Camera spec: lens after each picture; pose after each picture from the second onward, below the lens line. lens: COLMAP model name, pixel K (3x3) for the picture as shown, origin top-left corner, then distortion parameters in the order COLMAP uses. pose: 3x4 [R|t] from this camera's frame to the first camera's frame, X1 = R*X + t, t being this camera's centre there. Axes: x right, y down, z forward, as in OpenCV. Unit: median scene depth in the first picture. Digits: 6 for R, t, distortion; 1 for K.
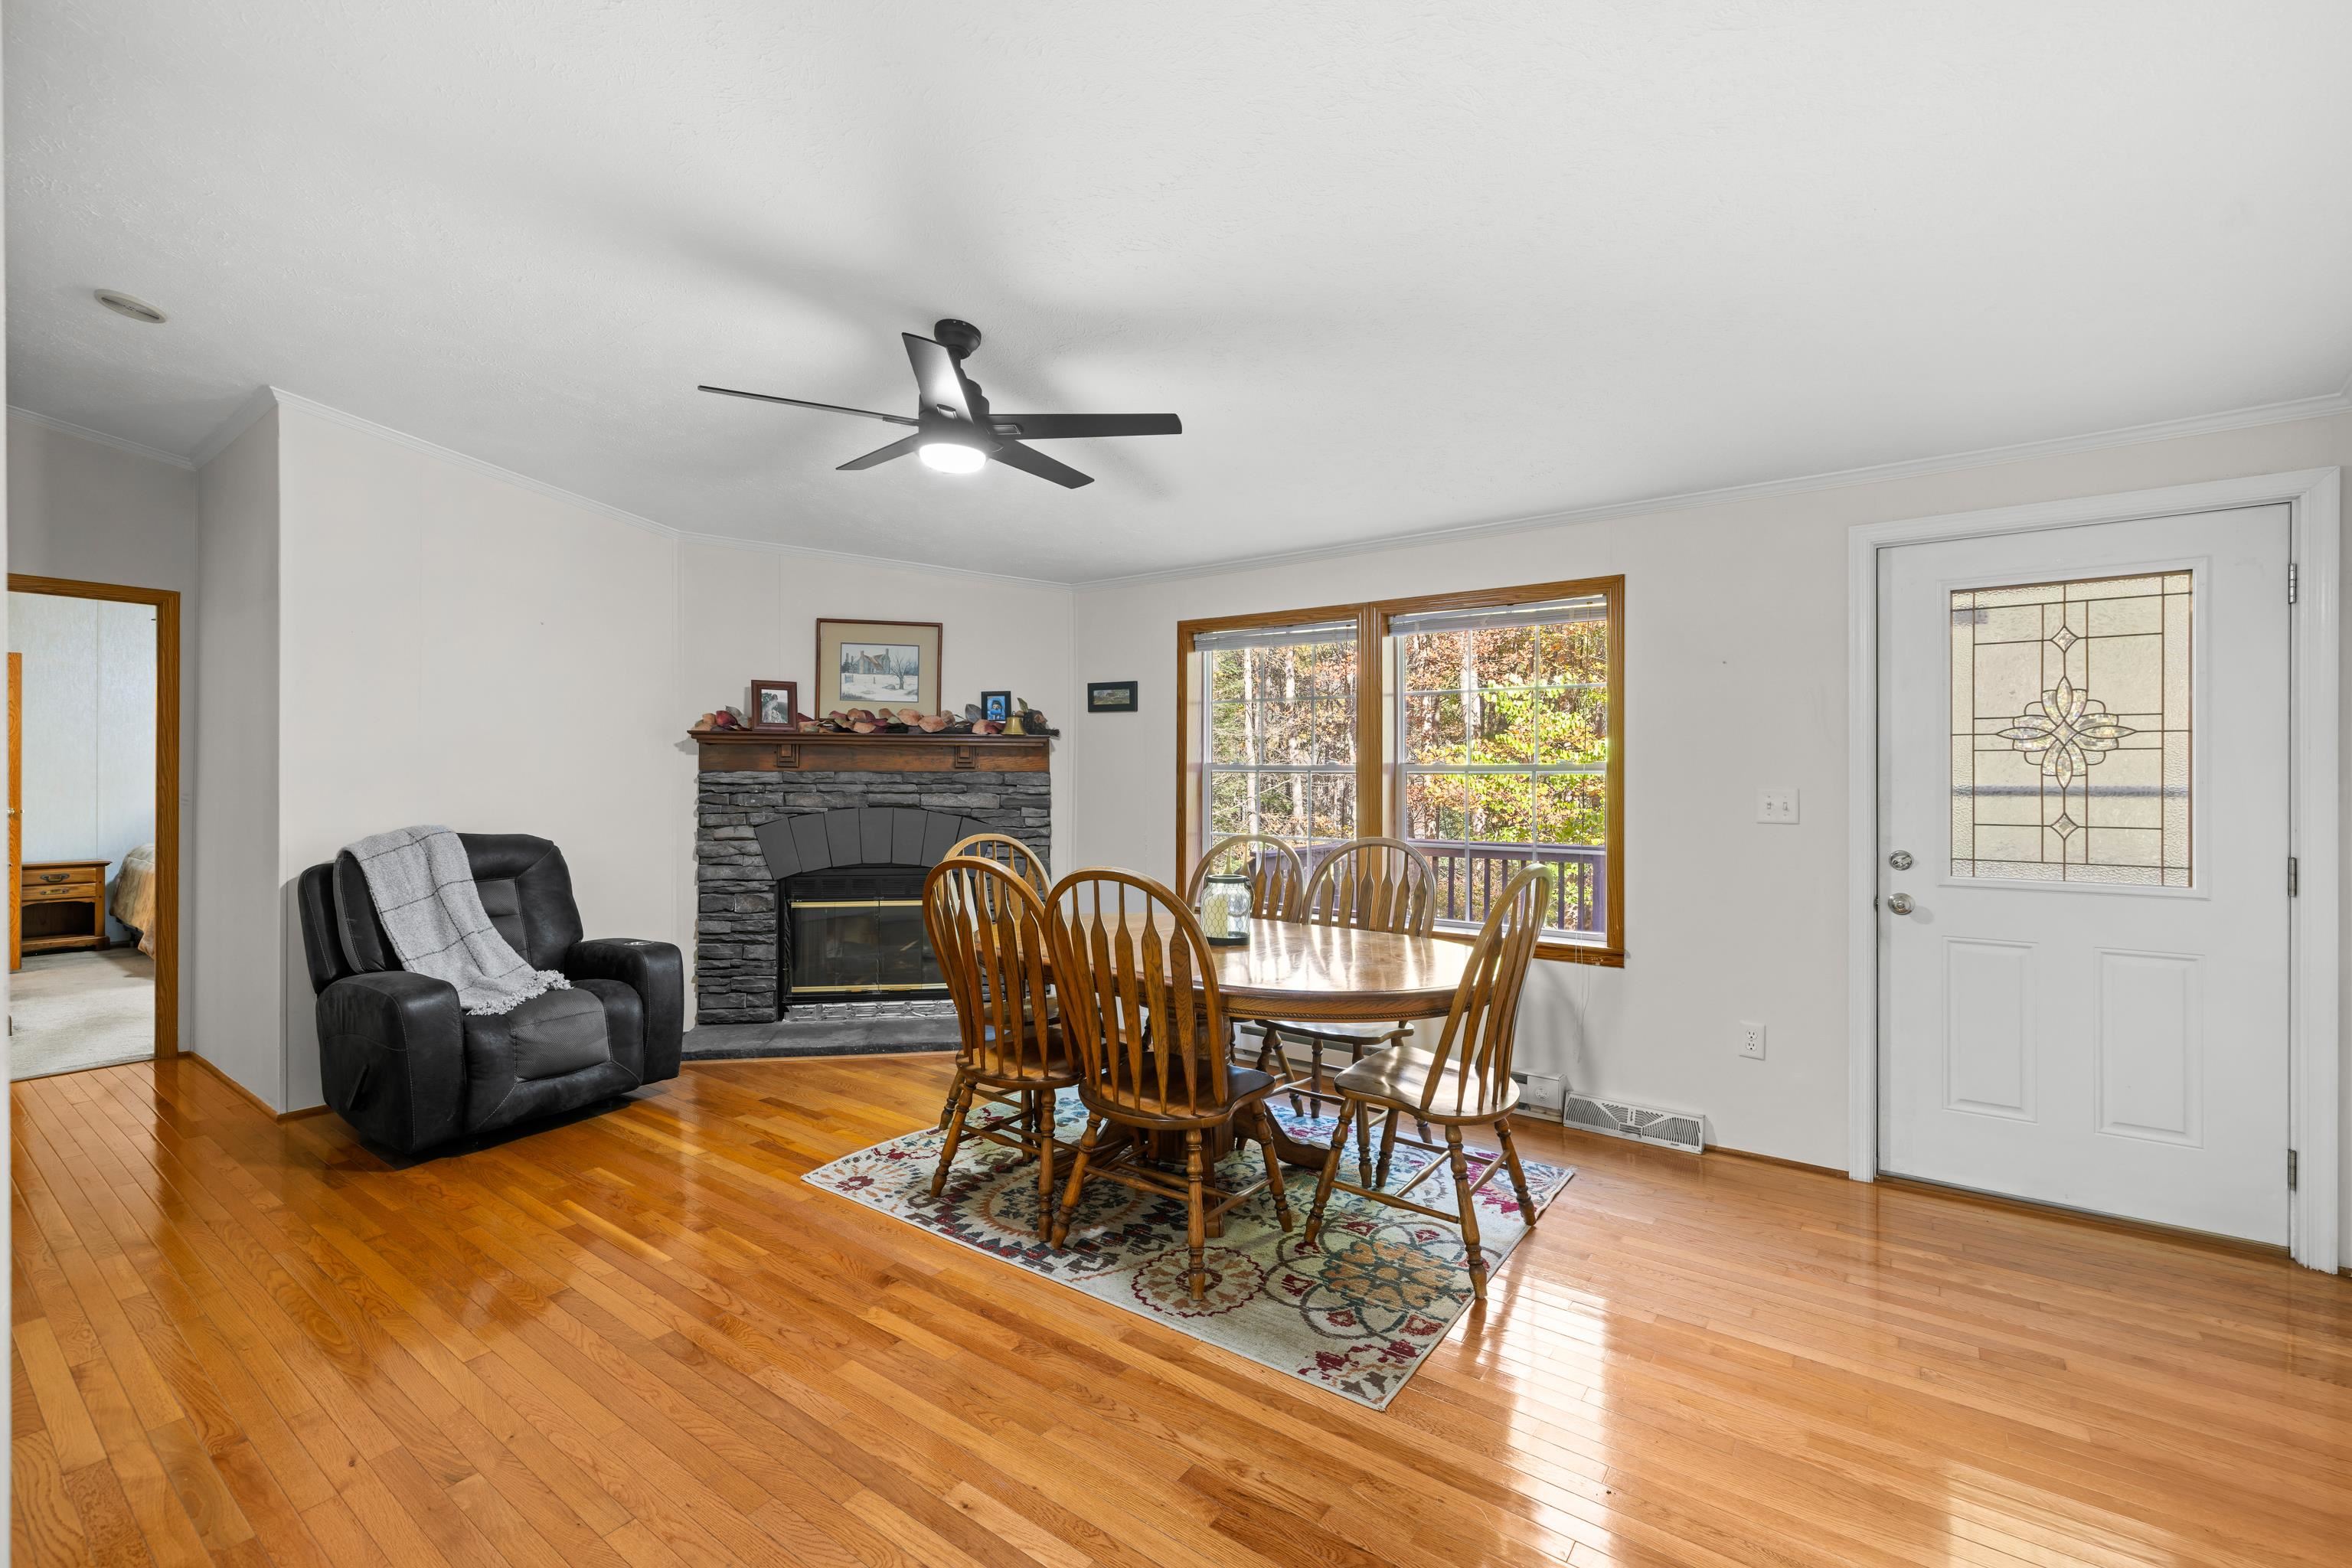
lens RADIAL K [[1007.7, 0, 1169.8], [0, 1007.7, 777.1], [0, 0, 1]] dist [-0.000938, 0.000521]
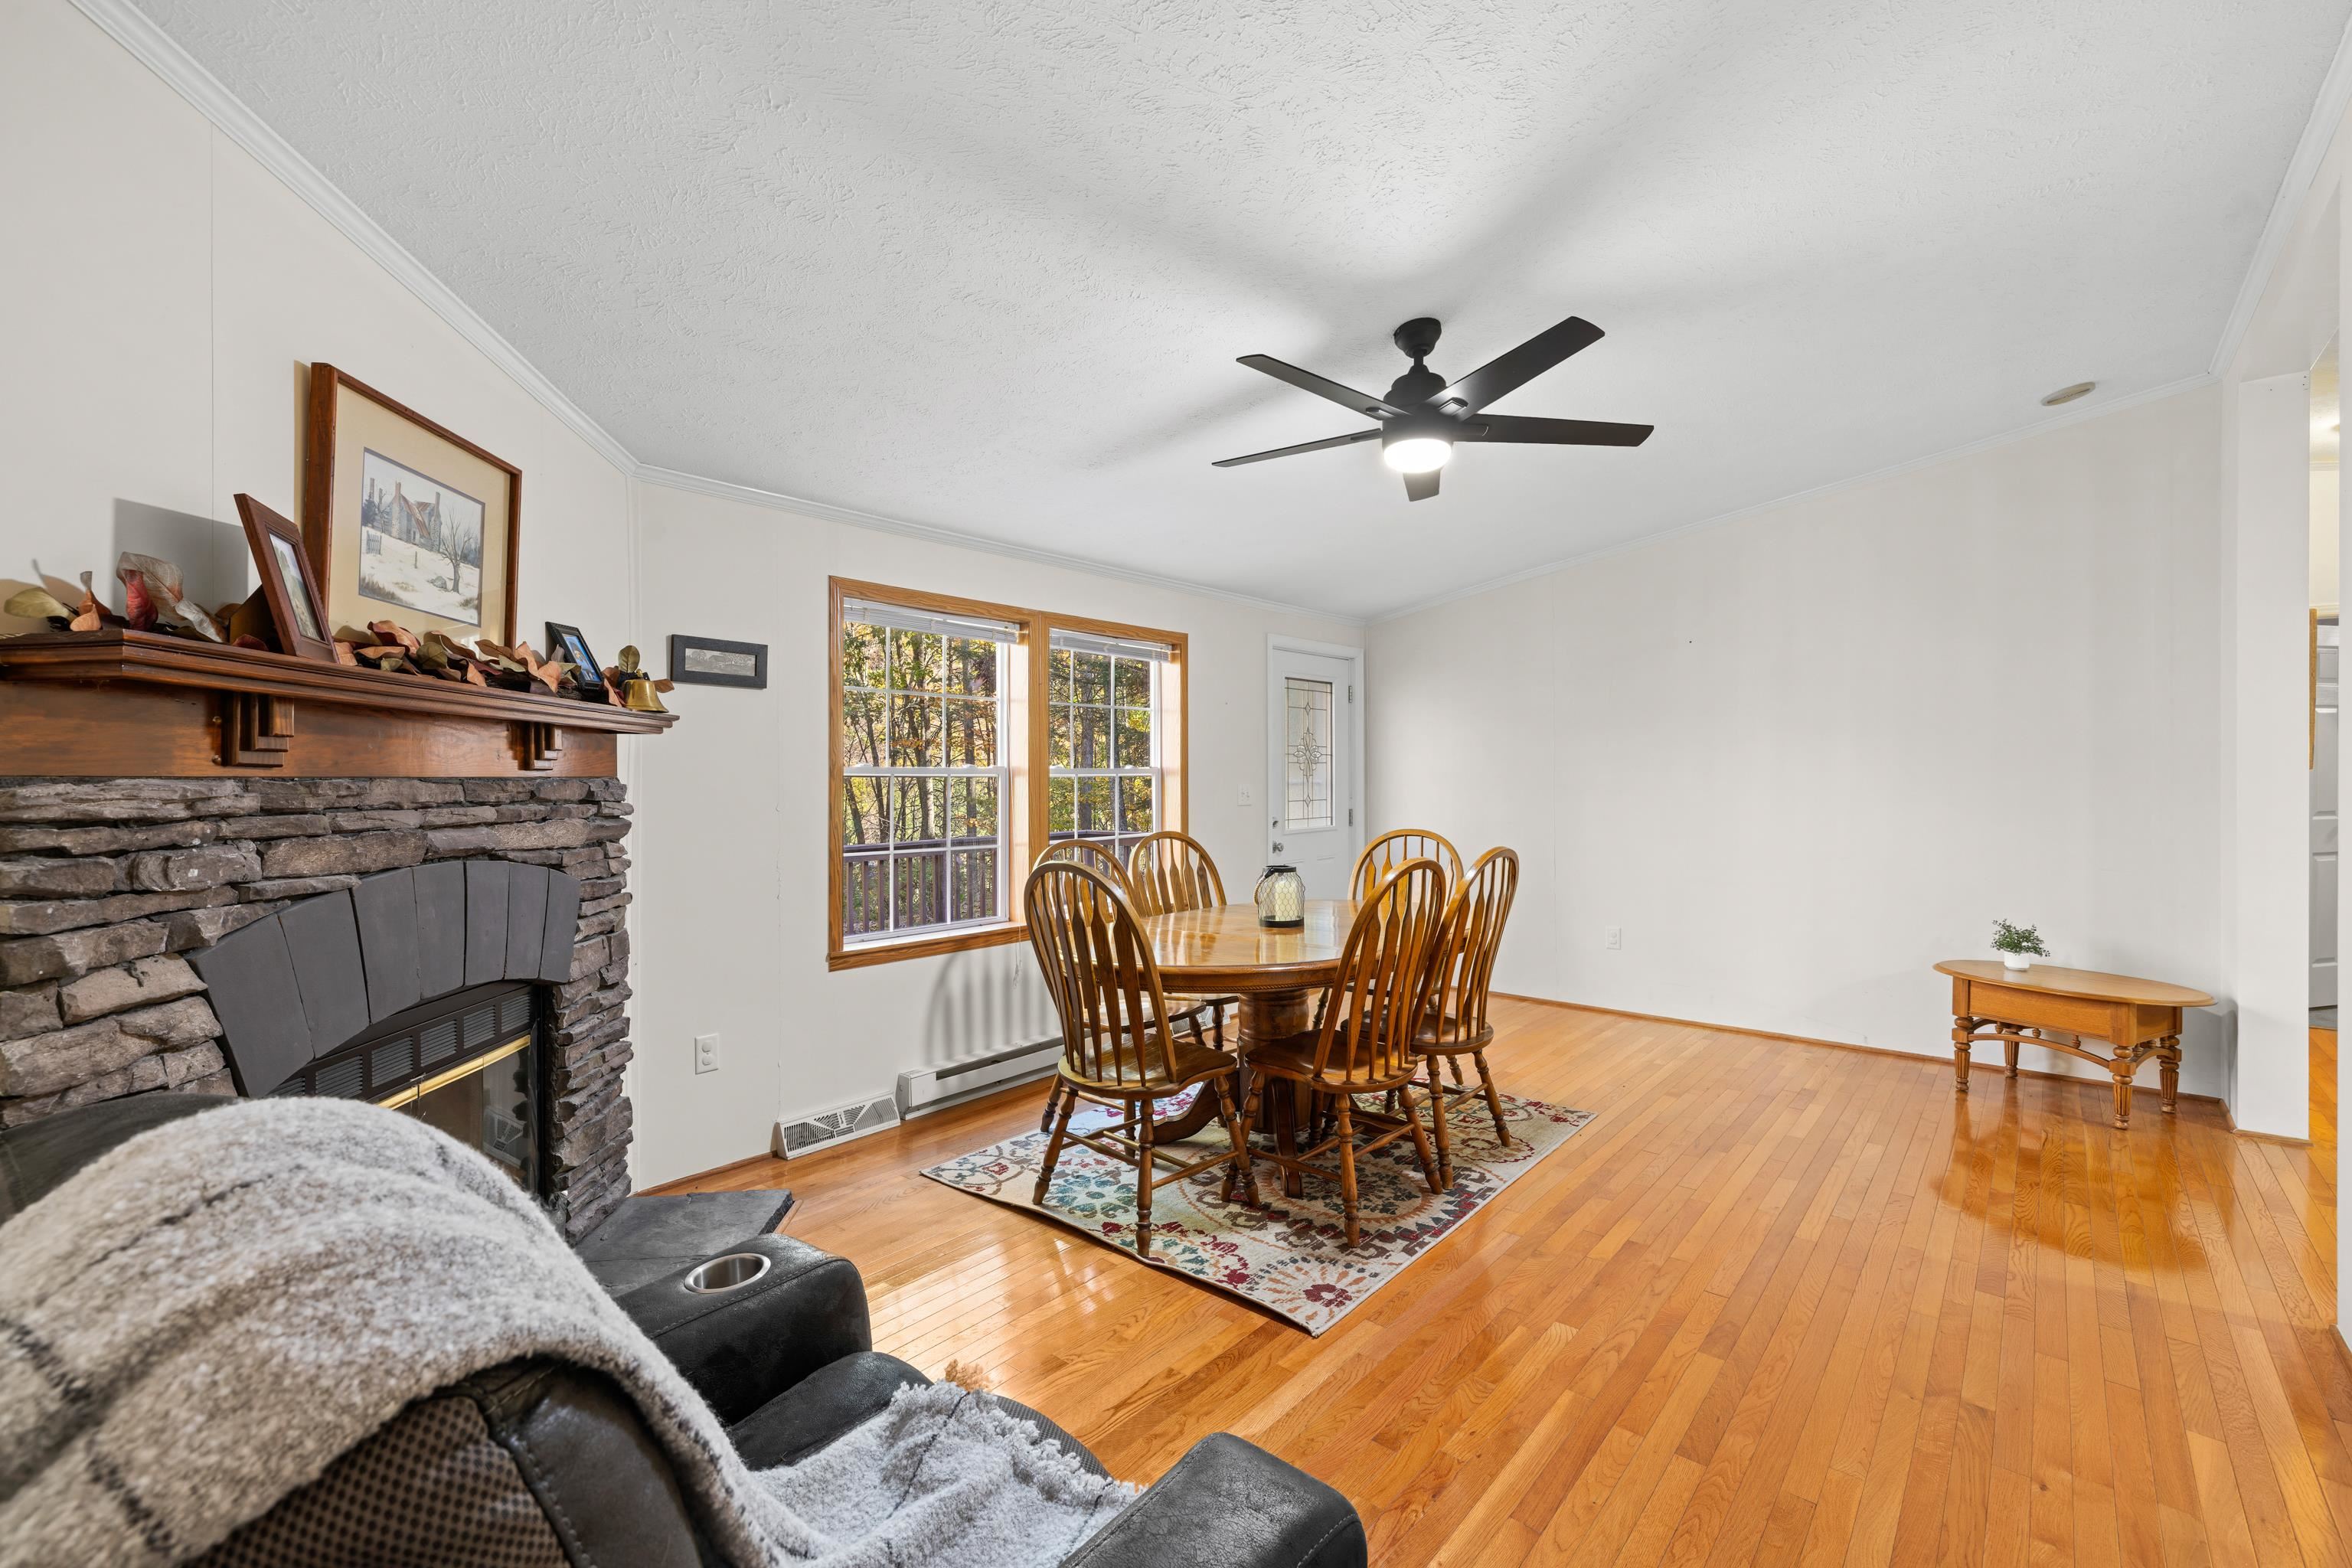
lens RADIAL K [[1007.7, 0, 1173.3], [0, 1007.7, 782.2], [0, 0, 1]] dist [-0.000938, 0.000521]
pose [[0.078310, -0.008673, 0.996891, -1.121253], [0.009634, 0.999922, 0.007942, -0.006699], [-0.996883, 0.008982, 0.078387, 1.070229]]
